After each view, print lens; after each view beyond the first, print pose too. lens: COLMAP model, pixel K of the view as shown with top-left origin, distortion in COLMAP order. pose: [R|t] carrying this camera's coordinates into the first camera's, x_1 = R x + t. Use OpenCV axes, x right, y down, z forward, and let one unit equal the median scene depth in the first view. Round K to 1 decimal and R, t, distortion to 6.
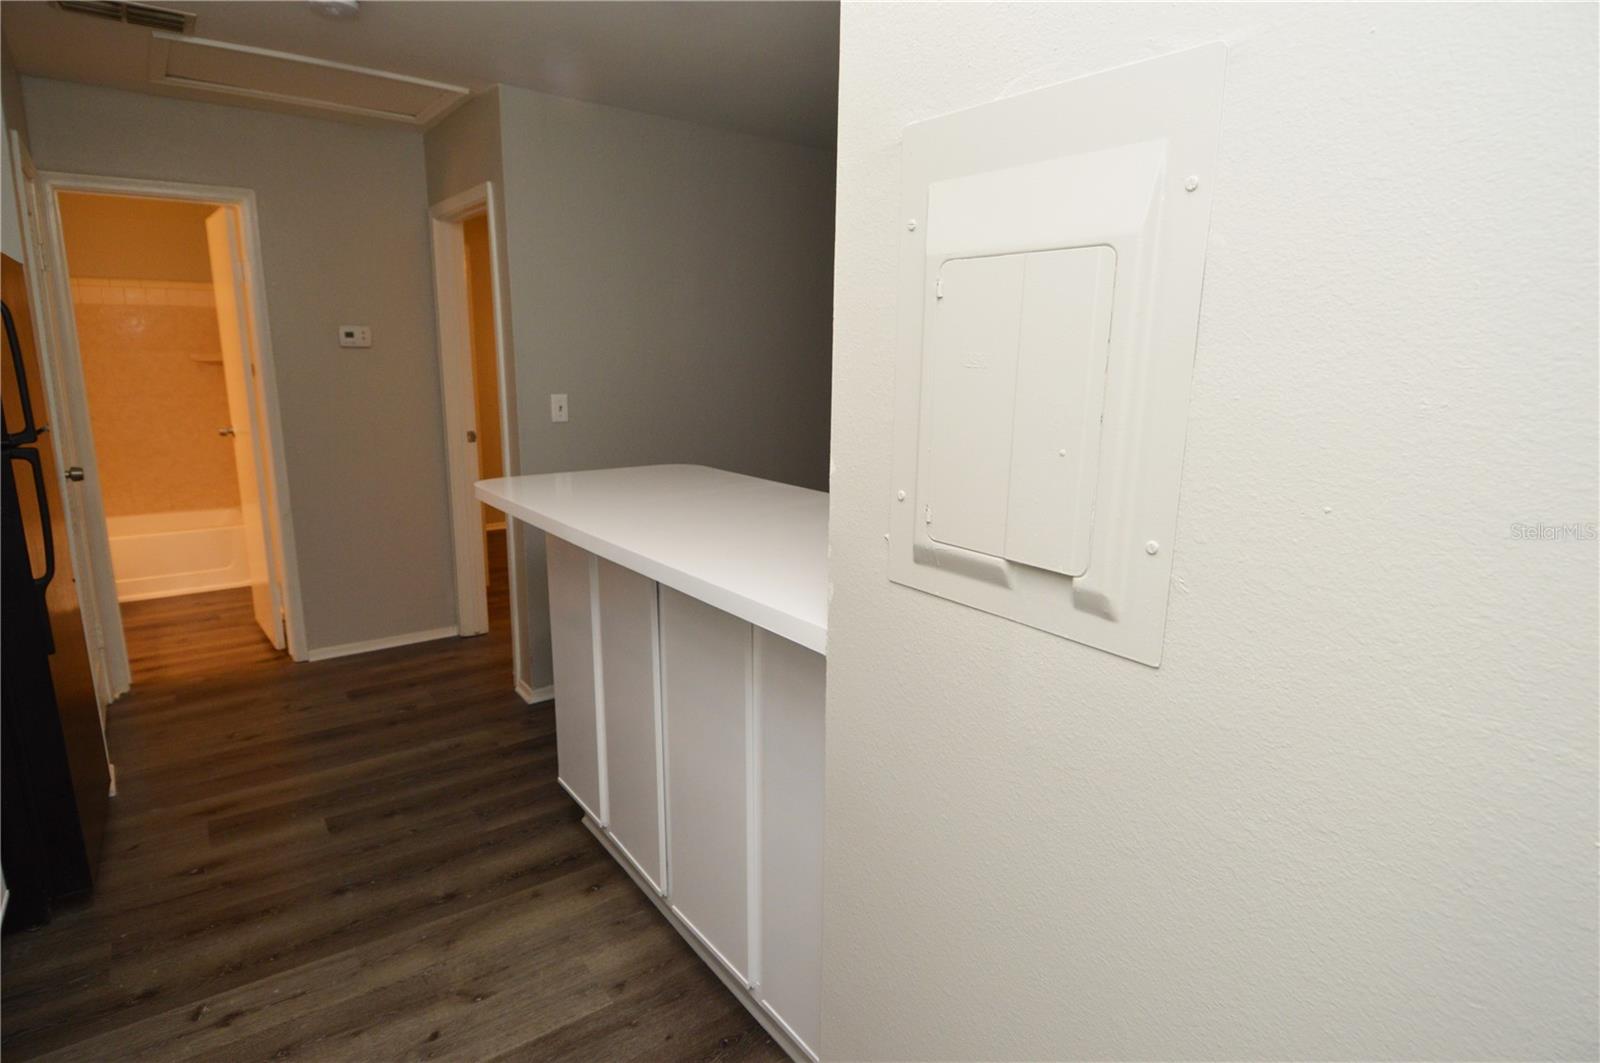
lens RADIAL K [[846.1, 0, 804.0], [0, 846.1, 522.2], [0, 0, 1]] dist [0.019143, -0.027306]
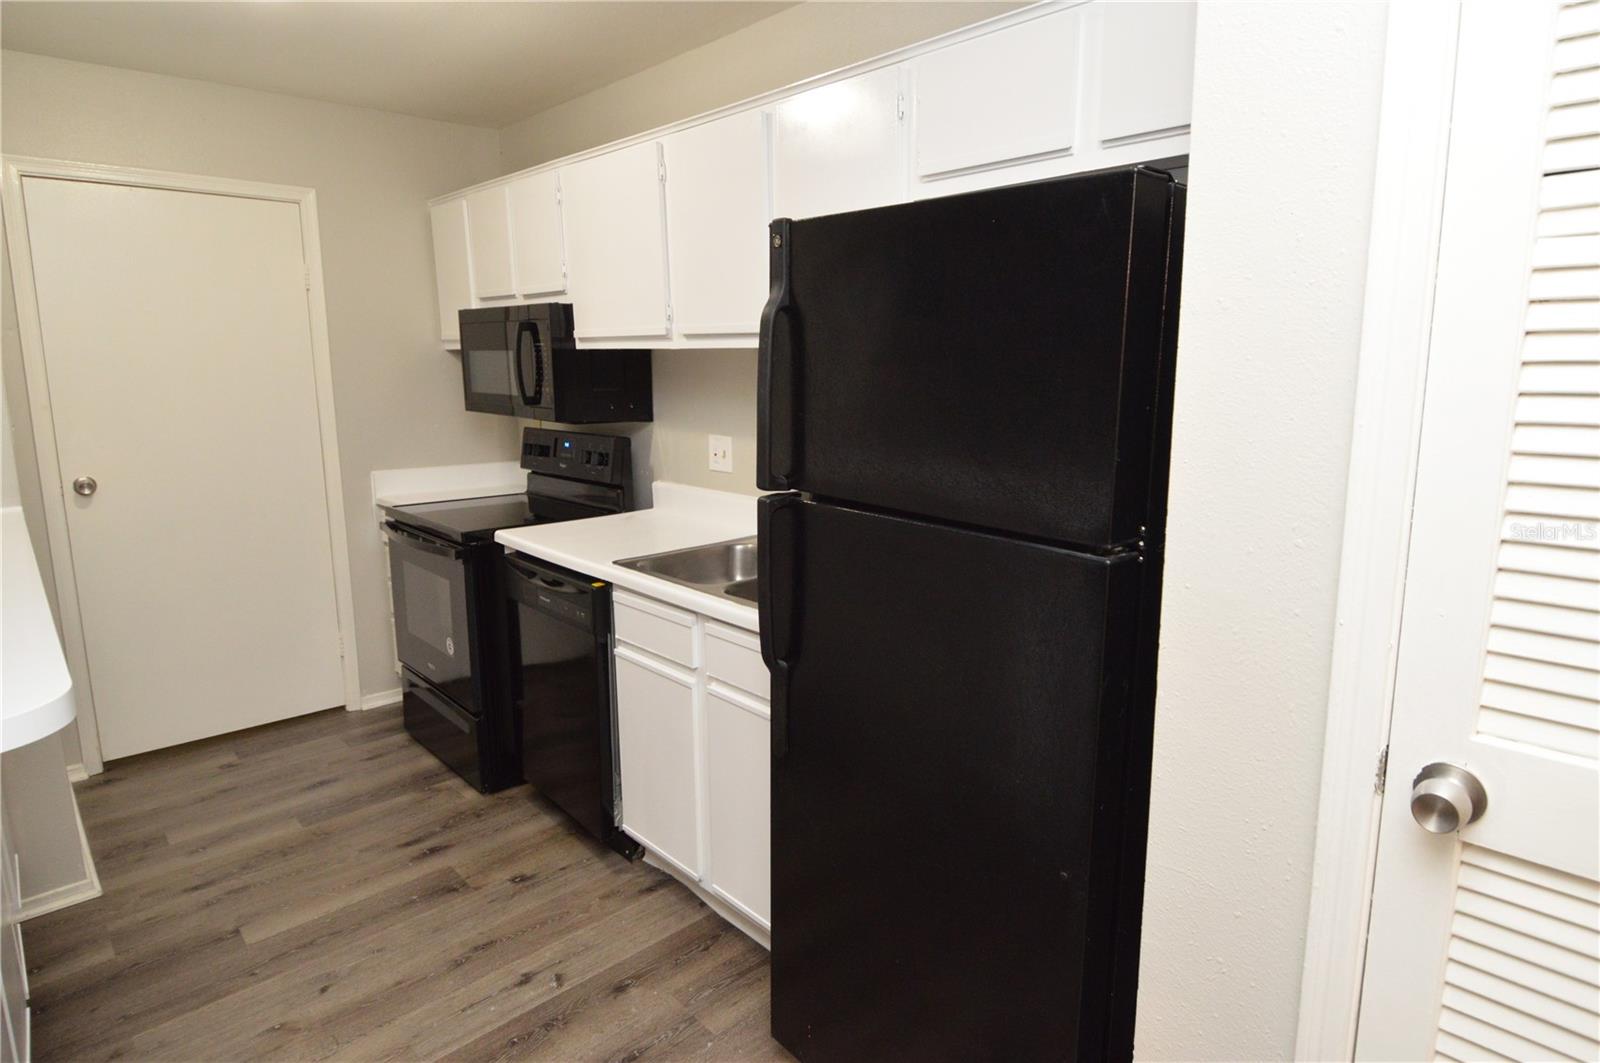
lens RADIAL K [[896.8, 0, 840.1], [0, 896.8, 517.7], [0, 0, 1]] dist [0.026530, -0.035639]
pose [[-0.993241, 0.009540, -0.115679, -0.562274], [-0.033571, 0.930413, 0.364973, -0.232449], [0.111111, 0.366390, -0.923803, 1.116333]]
